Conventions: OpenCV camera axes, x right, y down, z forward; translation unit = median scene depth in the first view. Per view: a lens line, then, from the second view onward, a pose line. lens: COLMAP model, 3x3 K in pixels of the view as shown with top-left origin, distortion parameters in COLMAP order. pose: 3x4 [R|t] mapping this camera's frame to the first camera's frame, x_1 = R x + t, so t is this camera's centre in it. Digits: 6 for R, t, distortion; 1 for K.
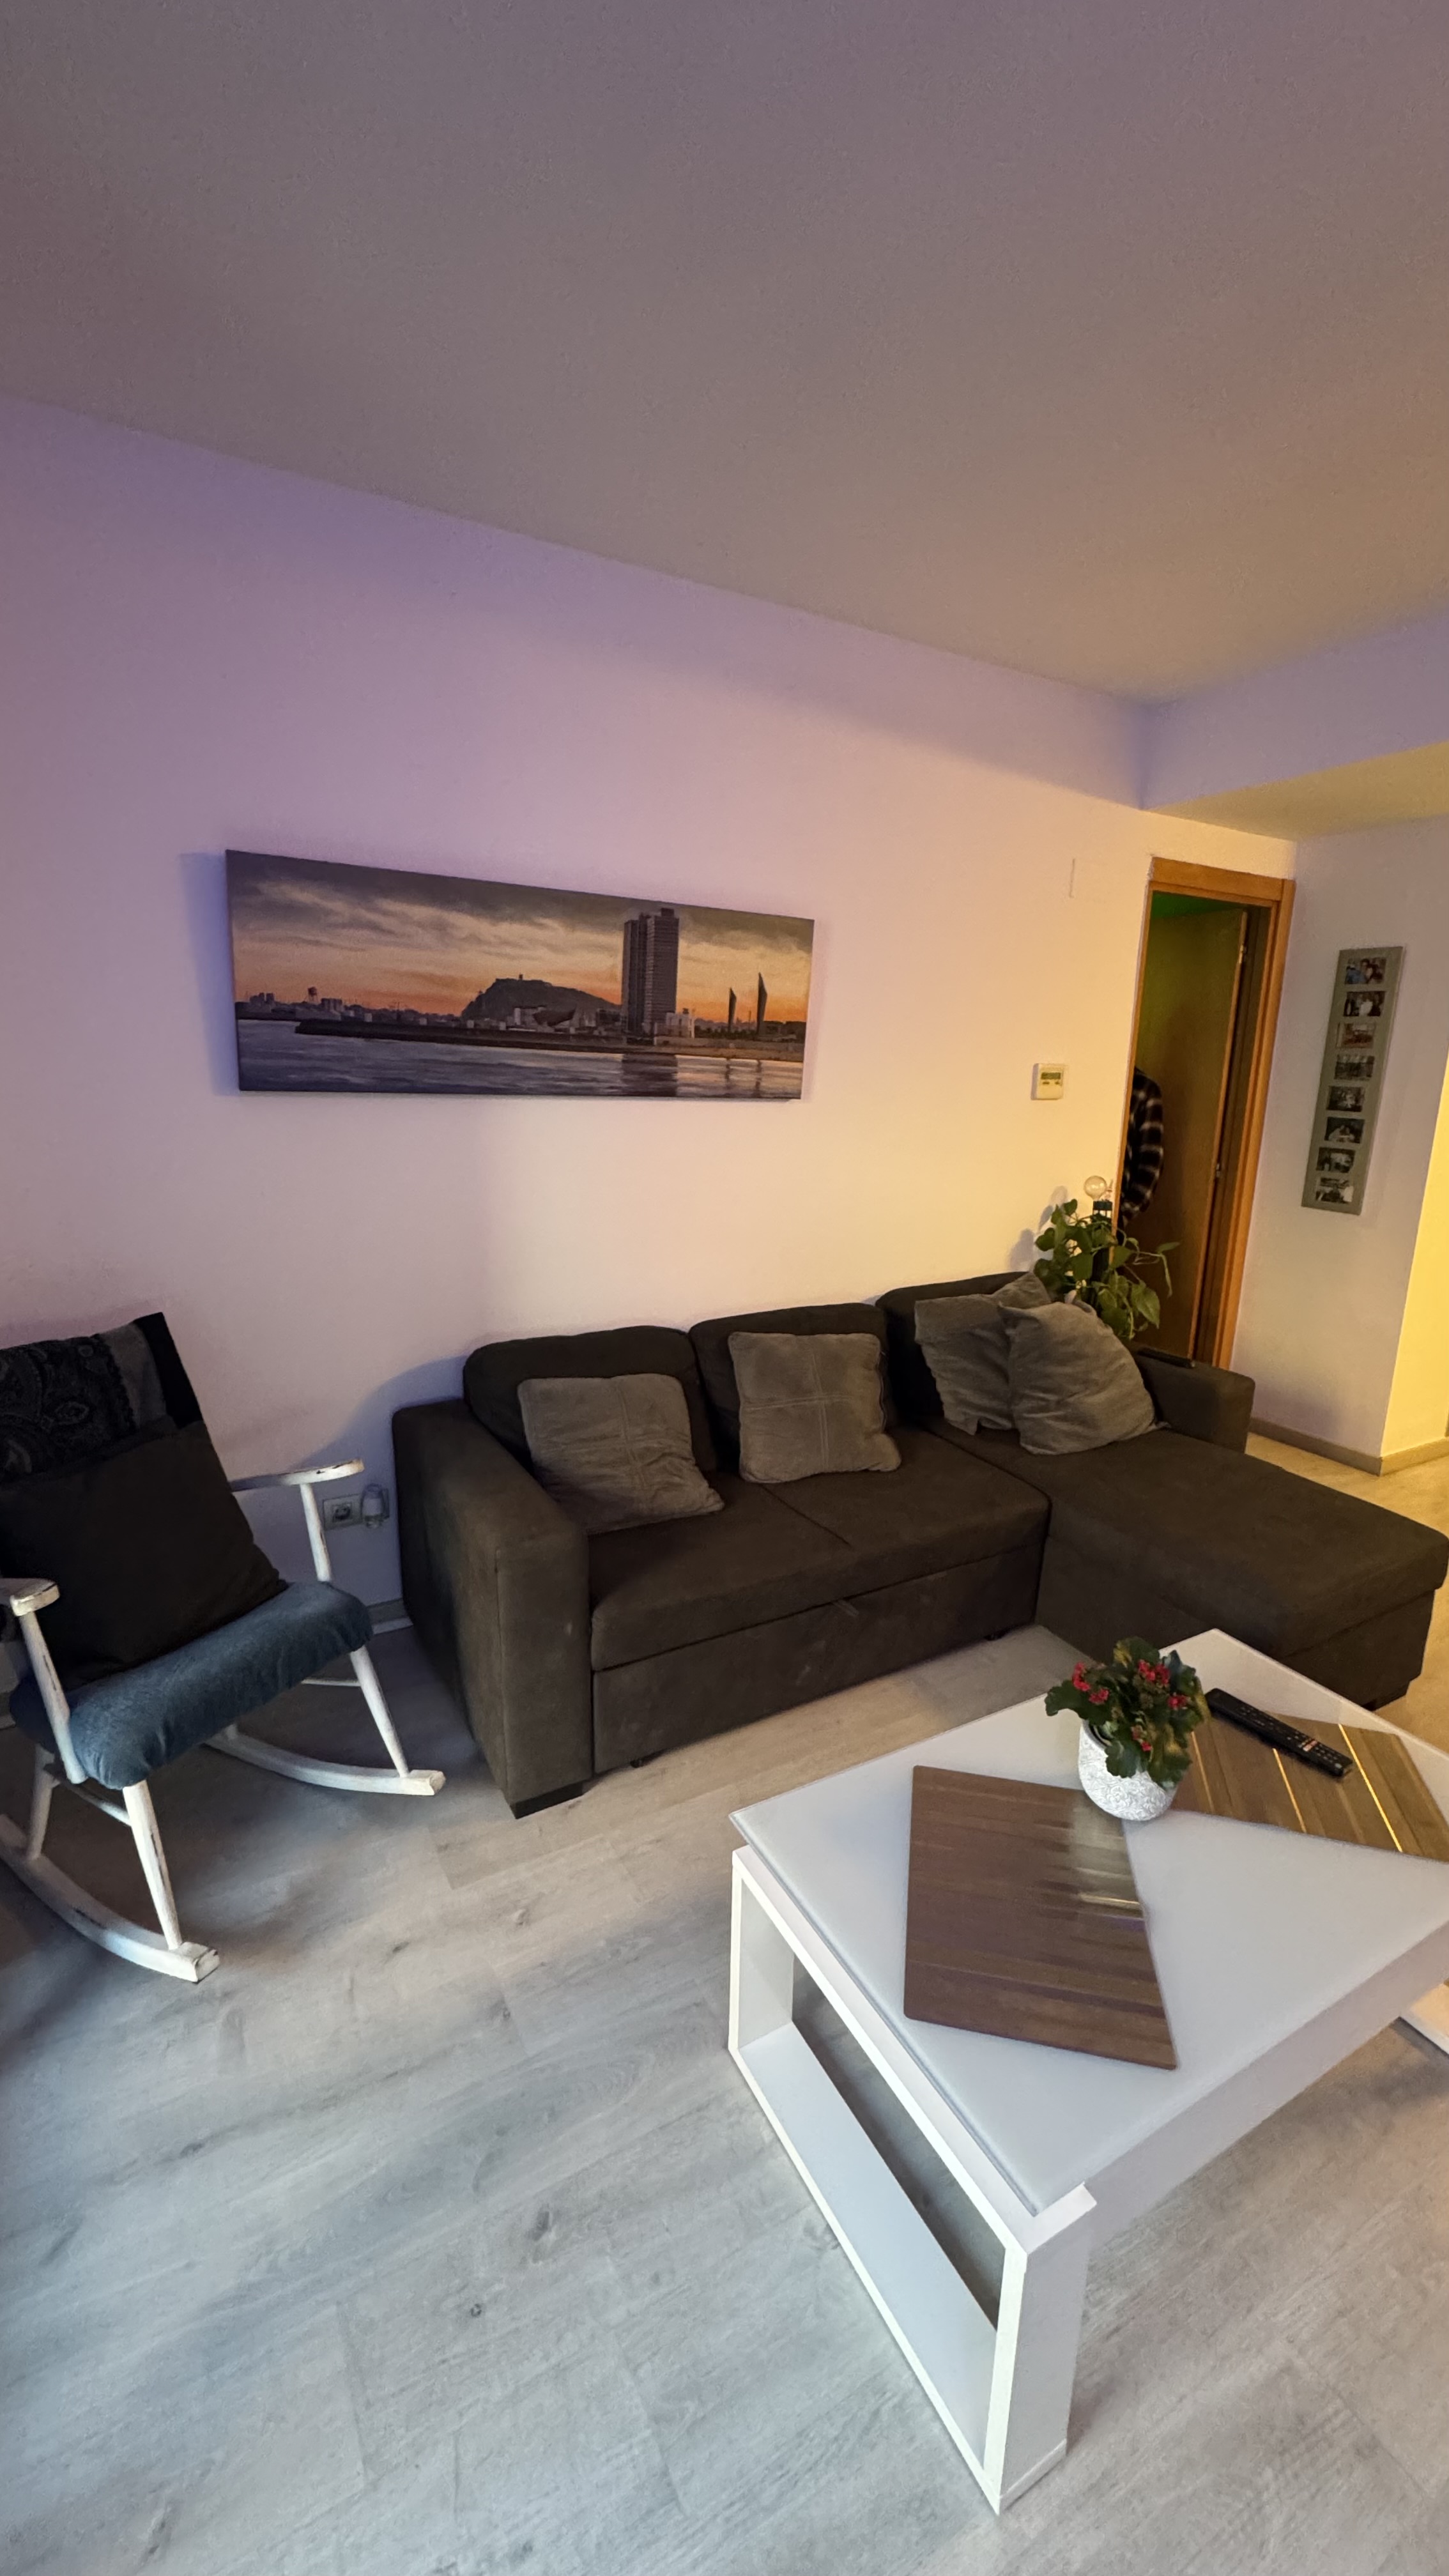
lens RADIAL K [[1025.6, 0, 726.0], [0, 1025.6, 1284.7], [0, 0, 1]] dist [-0.003064, 0.000716]
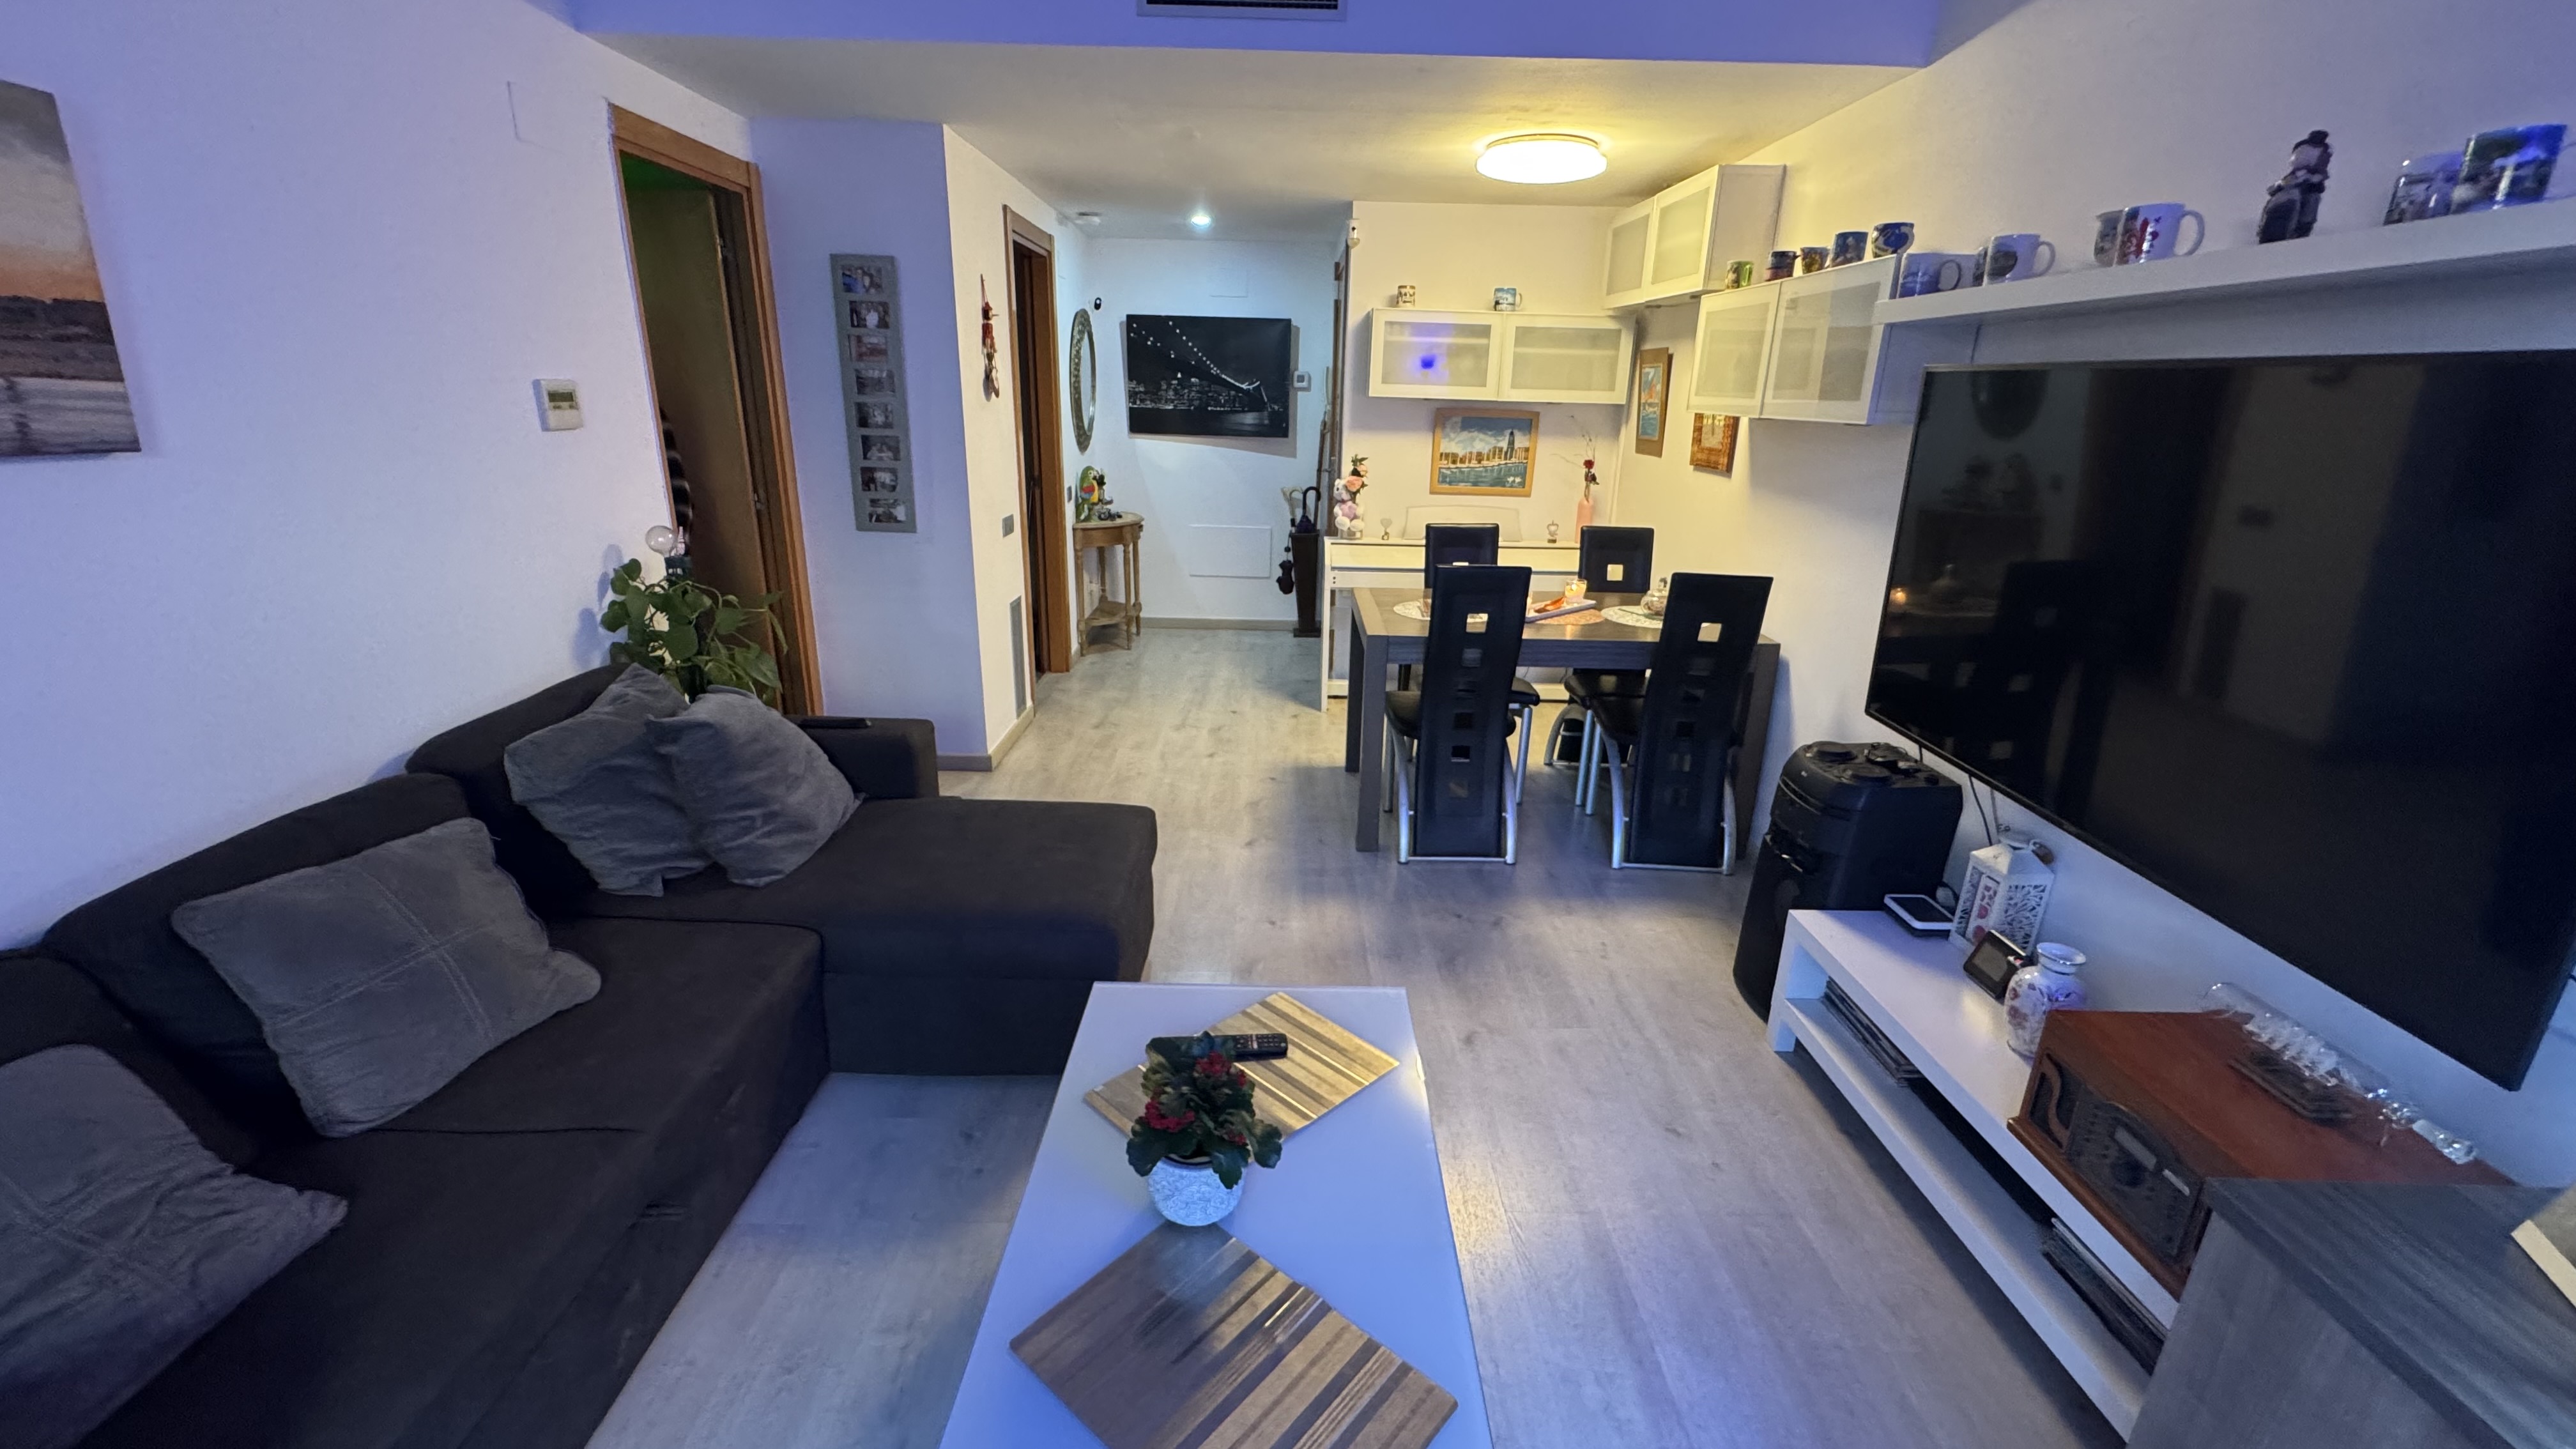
lens RADIAL K [[1024.9, 0, 1284.2], [0, 1024.9, 722.6], [0, 0, 1]] dist [-0.002554, 0.000208]
pose [[0.493088, -0.278473, 0.824207, -0.118026], [0.179910, 0.959547, 0.216568, -0.055787], [-0.851174, 0.041496, 0.523241, 0.227737]]
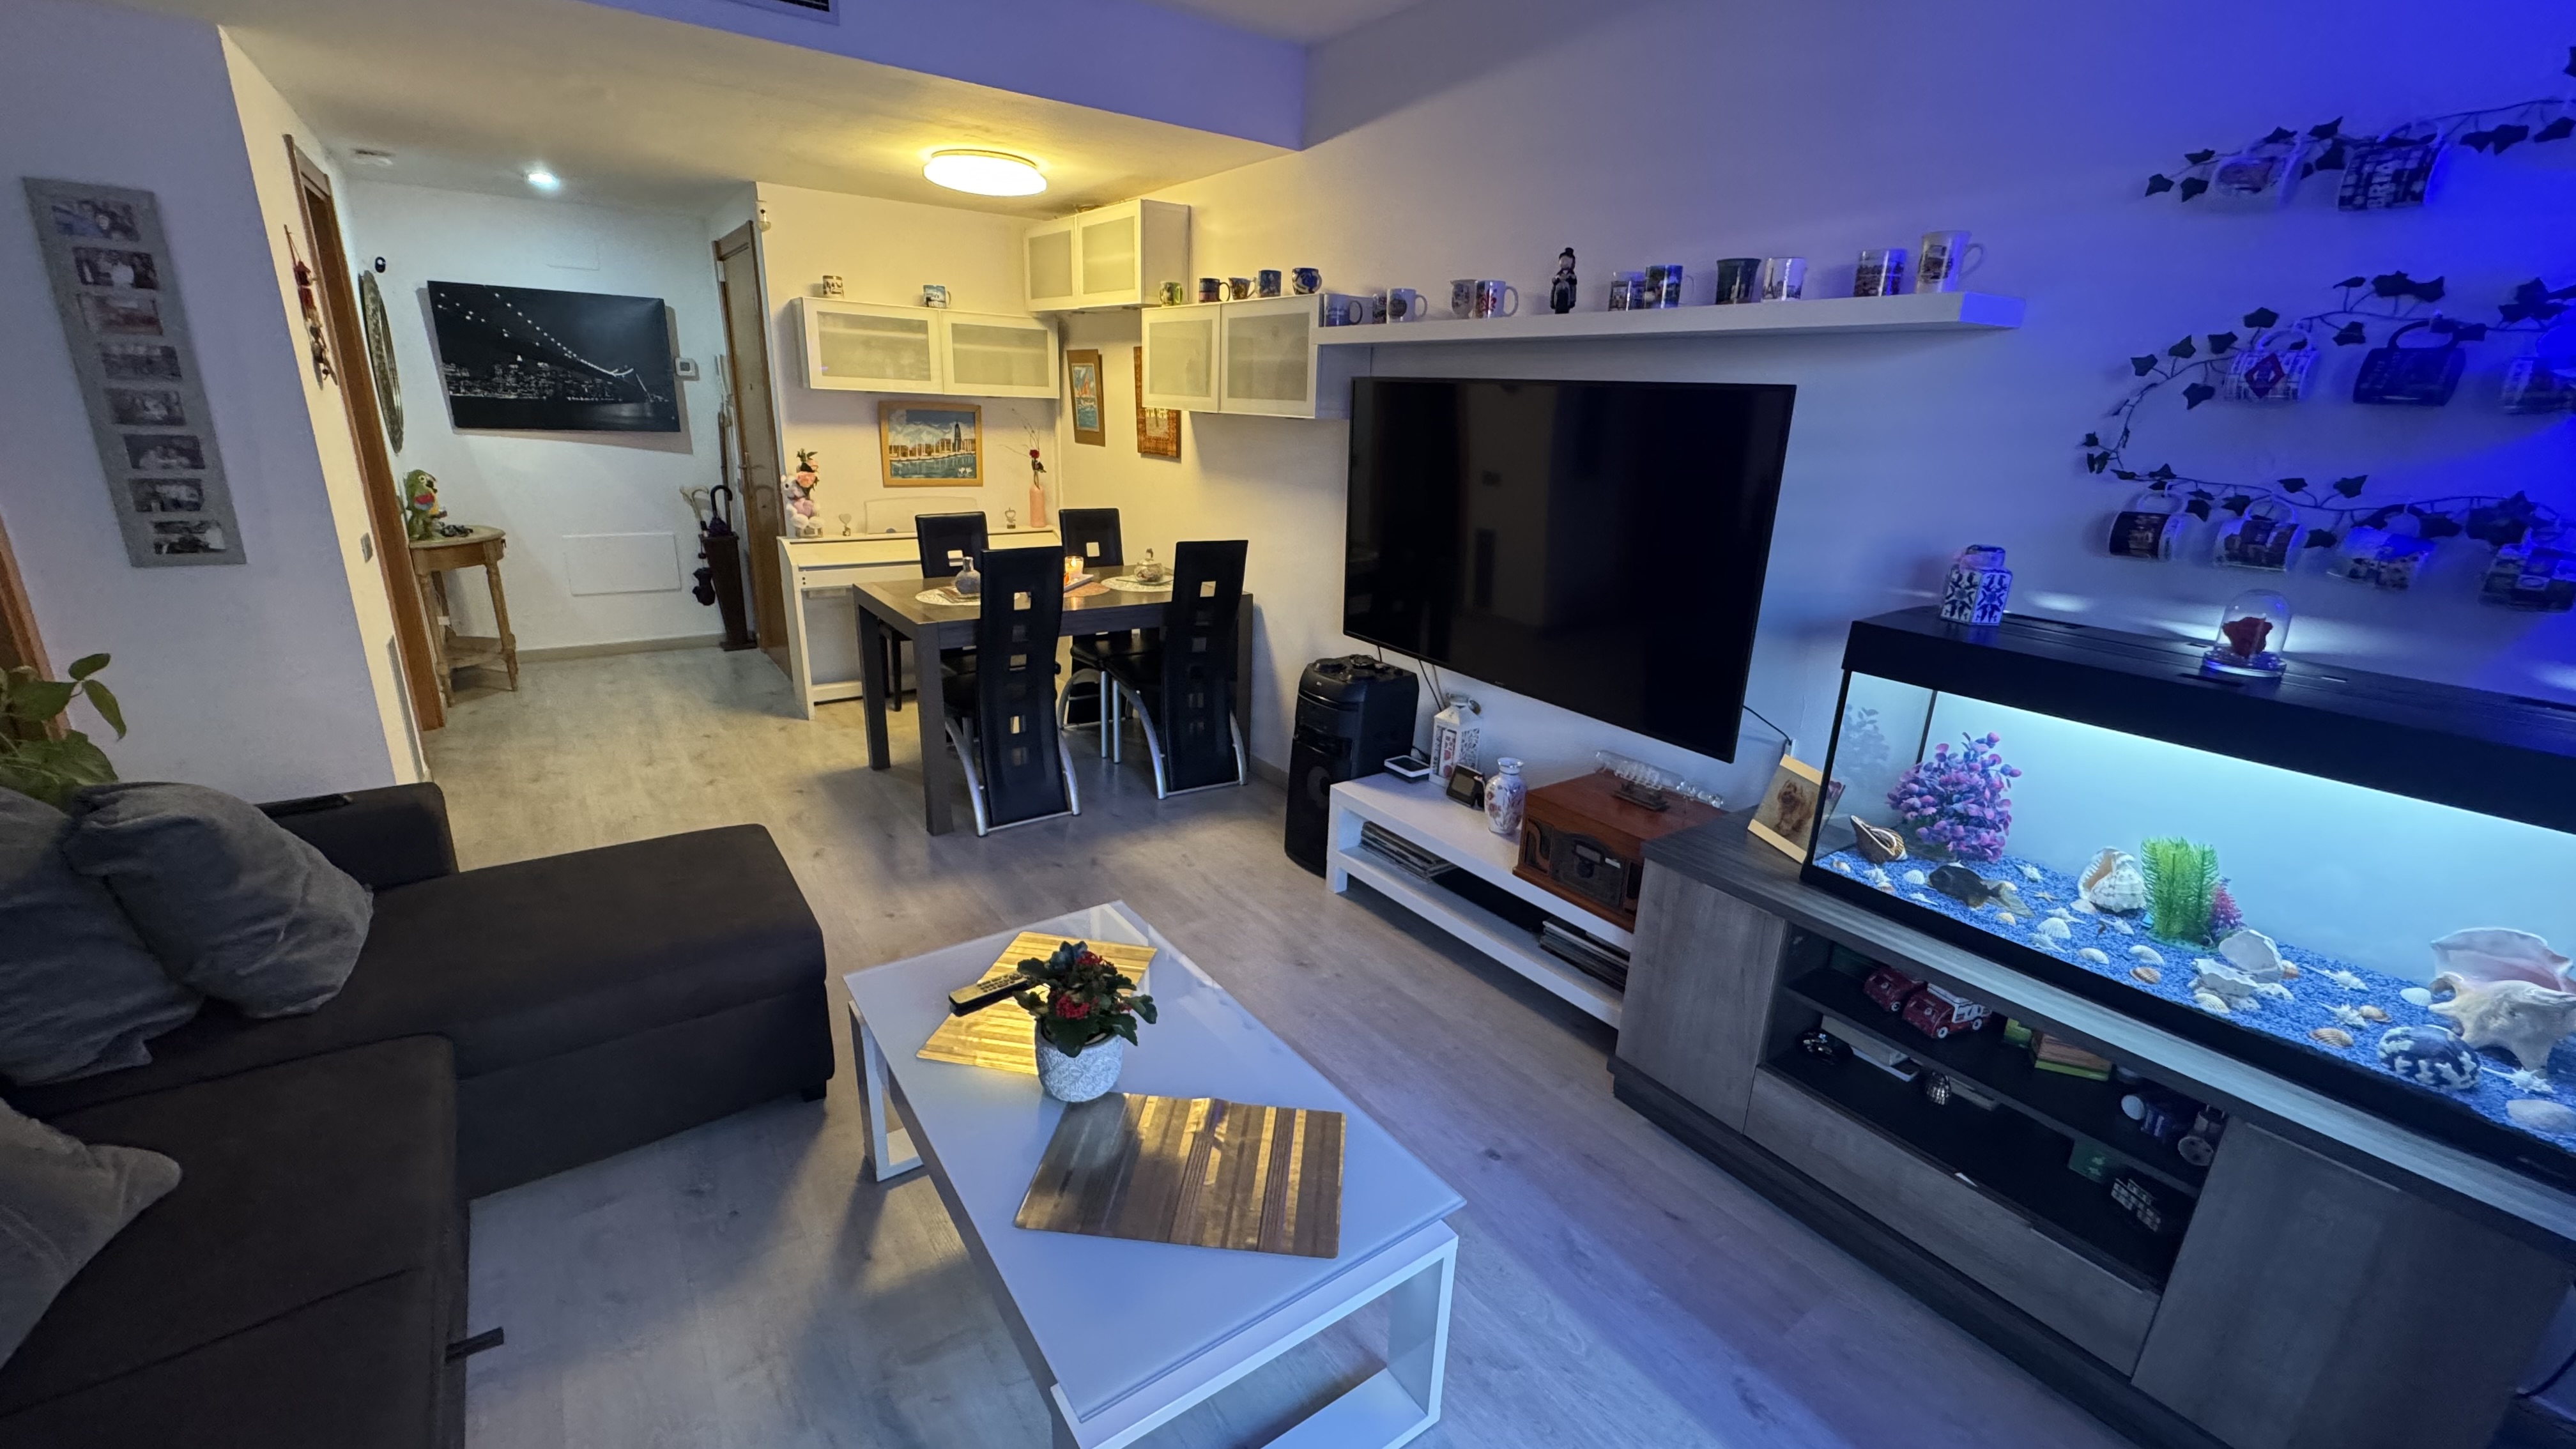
lens RADIAL K [[1030.4, 0, 1283.4], [0, 1030.4, 720.6], [0, 0, 1]] dist [-0.001840, 0.000159]
pose [[-0.104339, -0.318780, 0.942068, -0.294508], [0.181081, 0.925316, 0.333167, -0.100435], [-0.977918, 0.205353, -0.038821, 0.401000]]
